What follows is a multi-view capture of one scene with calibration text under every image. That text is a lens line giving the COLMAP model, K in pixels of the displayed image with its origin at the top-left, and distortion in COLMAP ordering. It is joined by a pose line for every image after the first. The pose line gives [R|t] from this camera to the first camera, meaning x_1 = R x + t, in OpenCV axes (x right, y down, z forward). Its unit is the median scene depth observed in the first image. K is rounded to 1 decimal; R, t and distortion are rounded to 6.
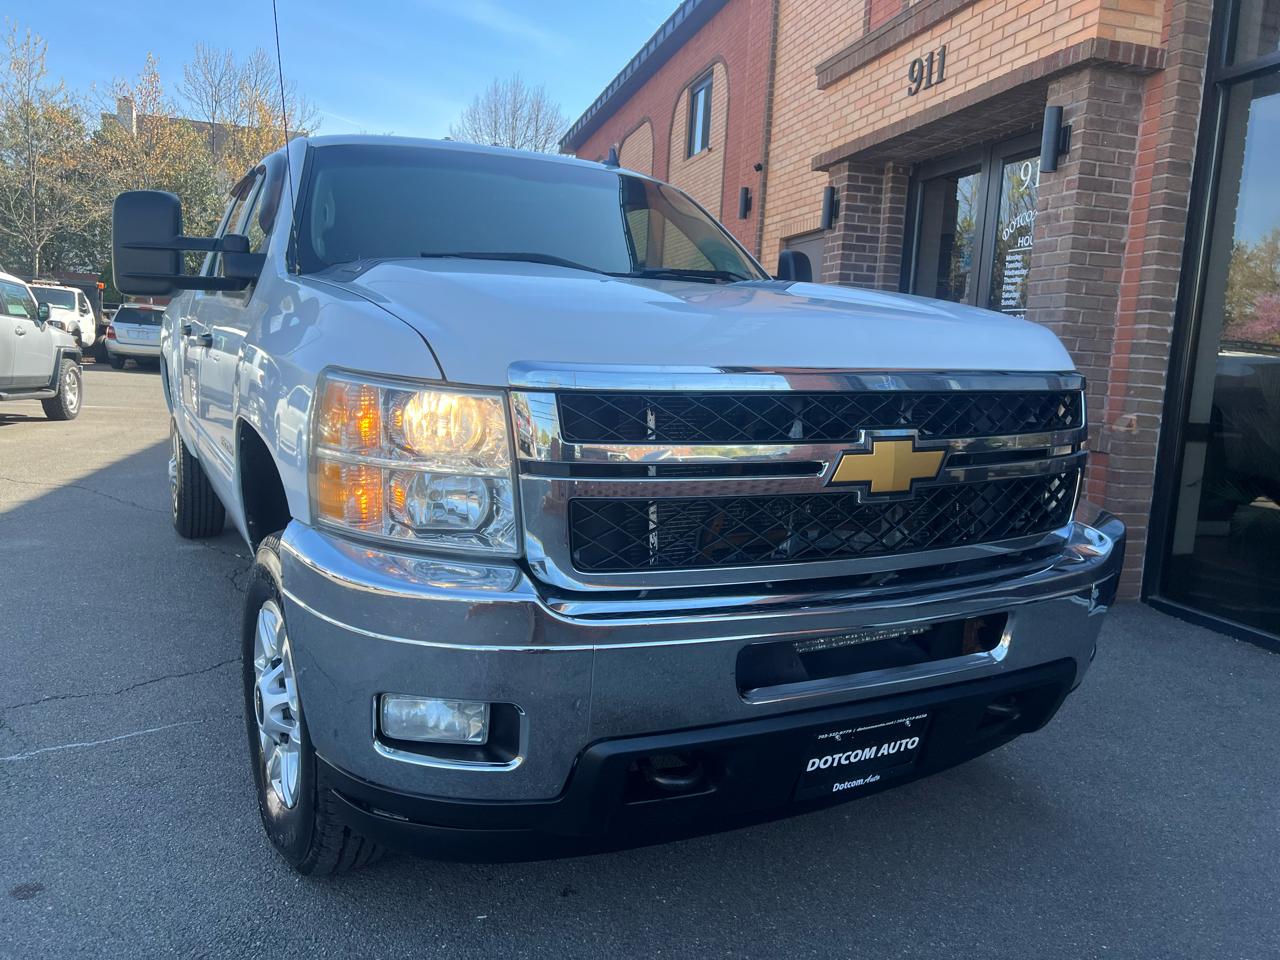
lens RADIAL K [[956.0, 0, 647.2], [0, 956.0, 471.3], [0, 0, 1]] dist [0.049974, -0.054173]
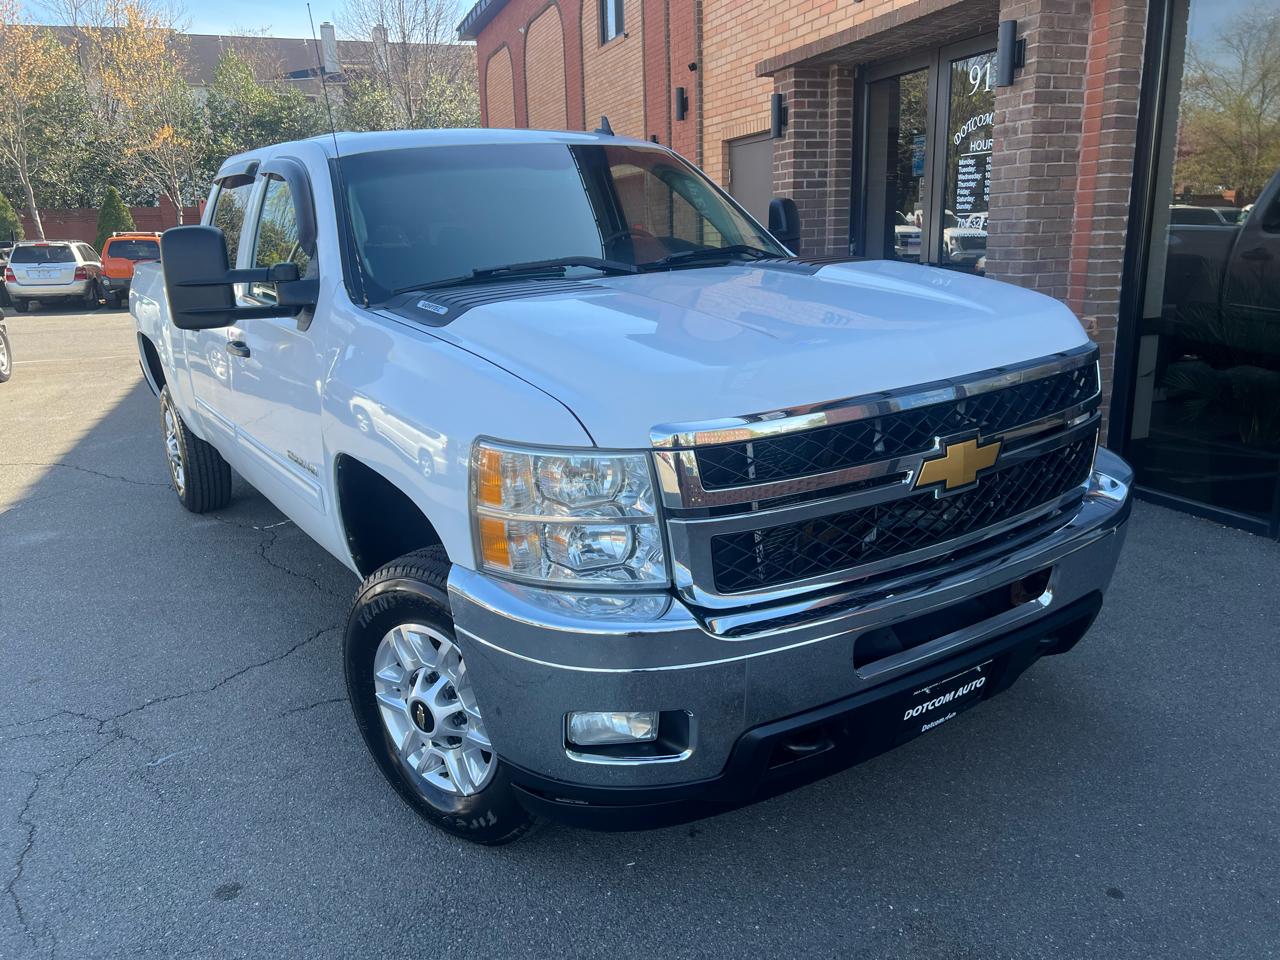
lens RADIAL K [[955.1, 0, 637.3], [0, 955.1, 473.4], [0, 0, 1]] dist [0.049891, -0.053643]
pose [[0.993109, -0.102459, 0.056901, -0.064333], [0.094556, 0.987321, 0.127503, -0.057203], [-0.069243, -0.121244, 0.990205, -0.040131]]
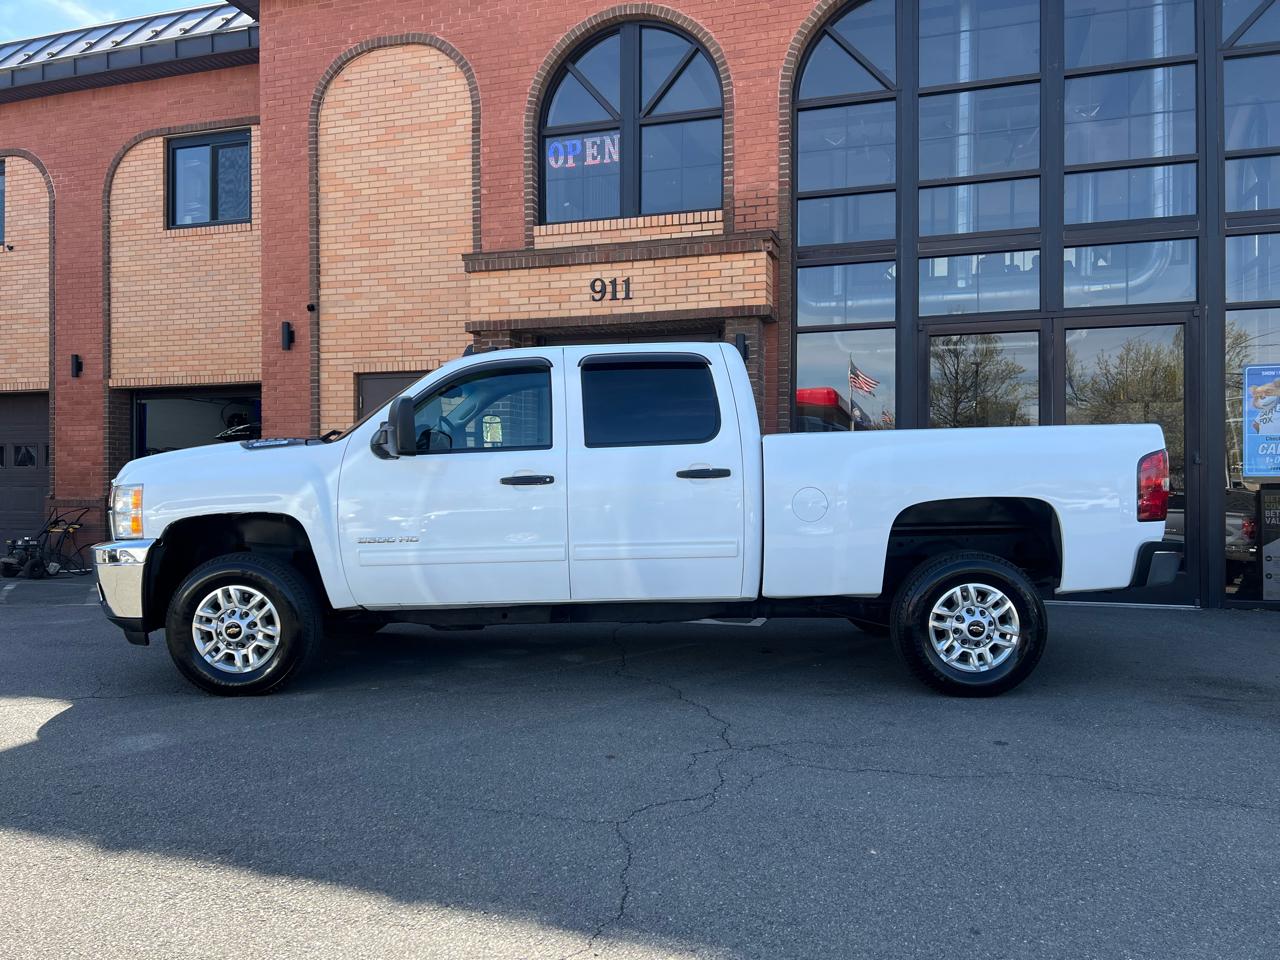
lens RADIAL K [[951.0, 0, 640.3], [0, 951.0, 490.2], [0, 0, 1]] dist [0.060084, -0.064747]
pose [[0.535347, -0.063059, 0.842275, -1.020546], [0.133894, 0.990936, -0.010914, -0.068768], [-0.833952, 0.118618, 0.538938, 0.168018]]
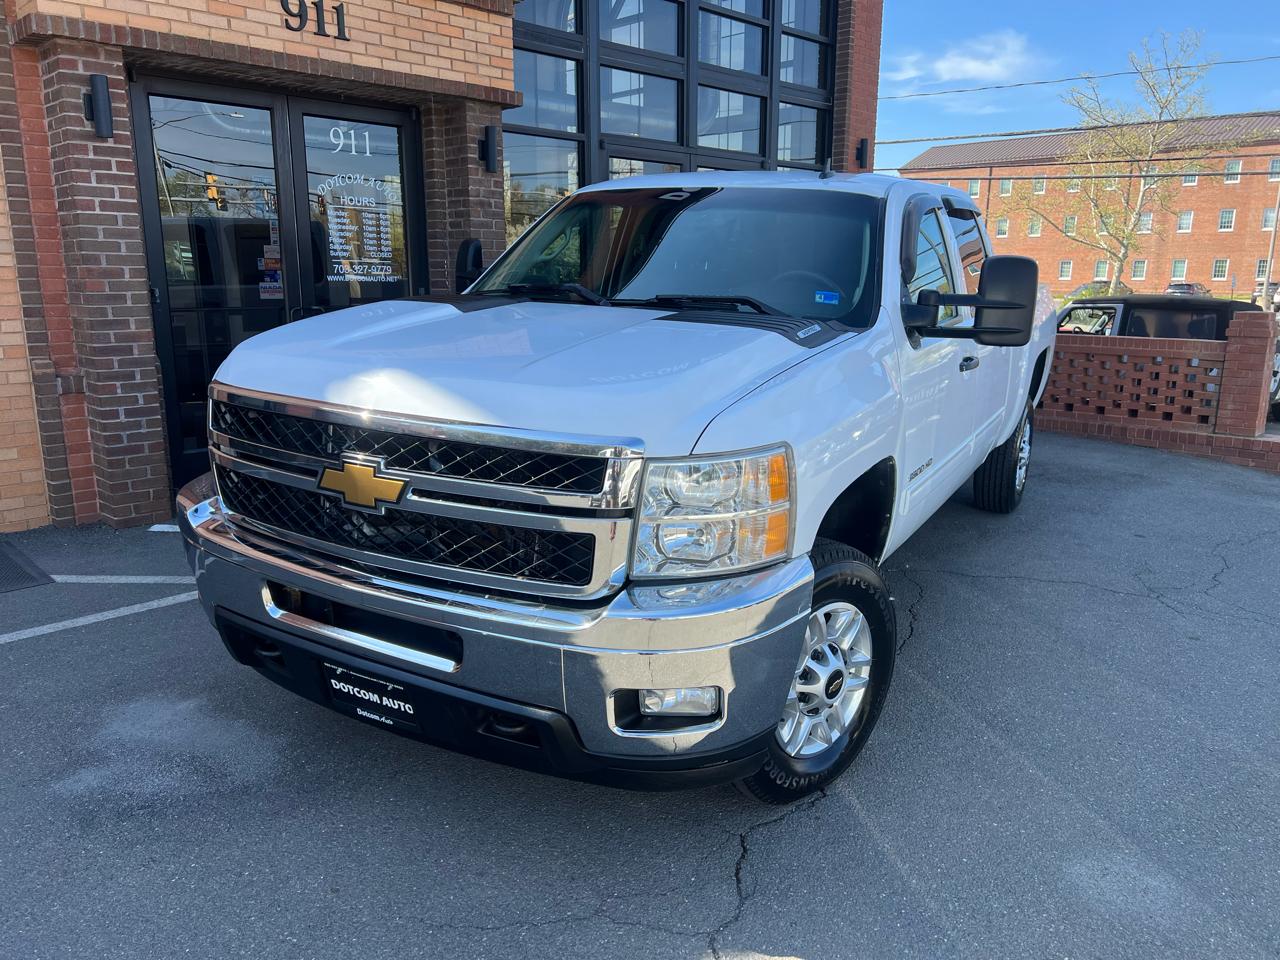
lens RADIAL K [[954.8, 0, 637.2], [0, 954.8, 480.7], [0, 0, 1]] dist [0.049724, -0.052652]
pose [[-0.491419, -0.243571, 0.836170, -0.814235], [0.073968, 0.944955, 0.318731, -0.260042], [-0.867777, 0.218480, -0.446352, 1.272911]]
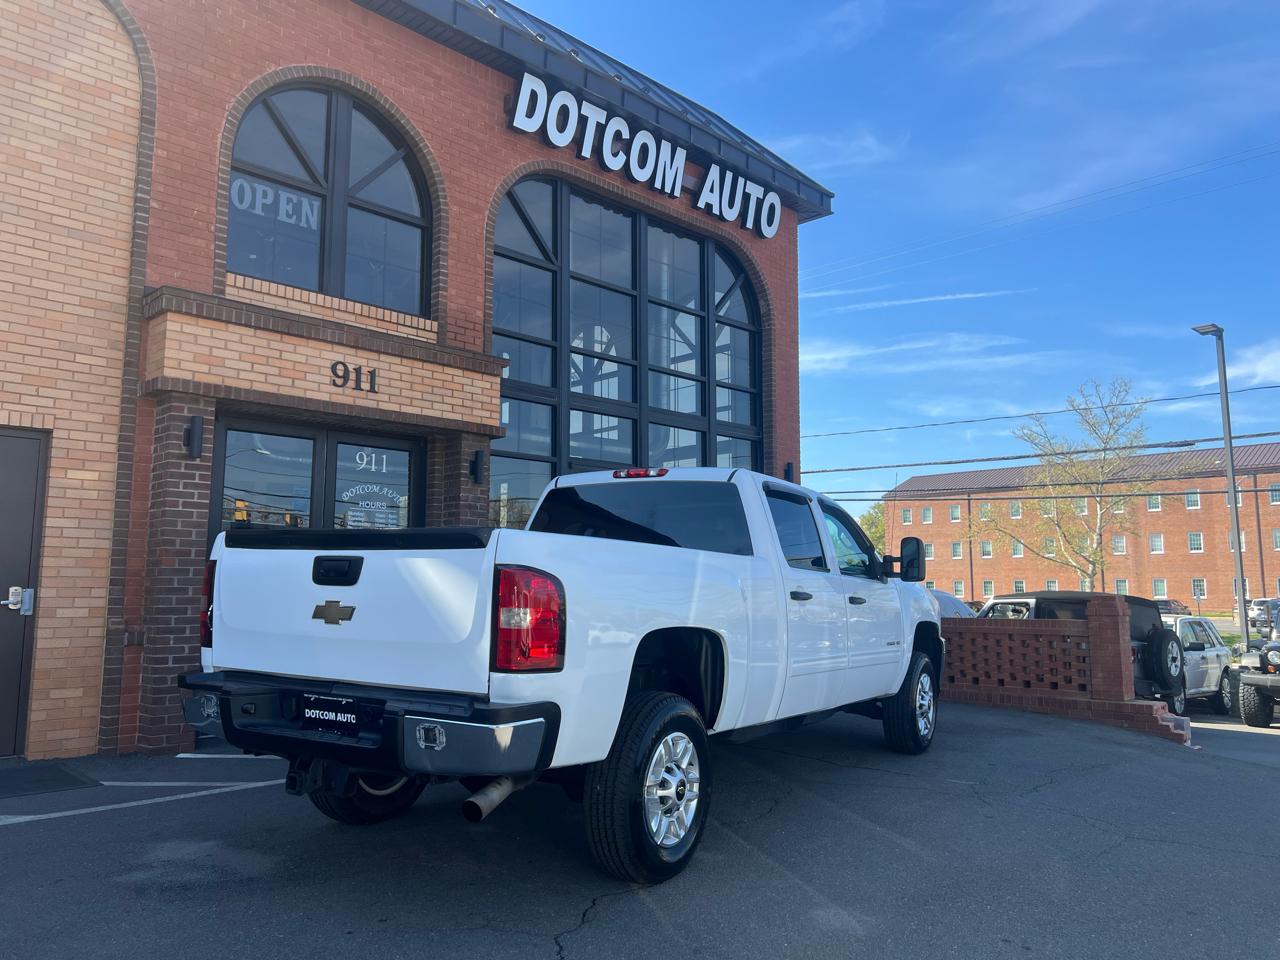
lens RADIAL K [[957.8, 0, 656.4], [0, 957.8, 470.2], [0, 0, 1]] dist [0.049521, -0.053288]
pose [[-0.501123, 0.052792, 0.863765, -1.117444], [0.076484, 0.996933, -0.016559, -0.229665], [-0.861990, 0.057766, -0.503623, 1.345532]]
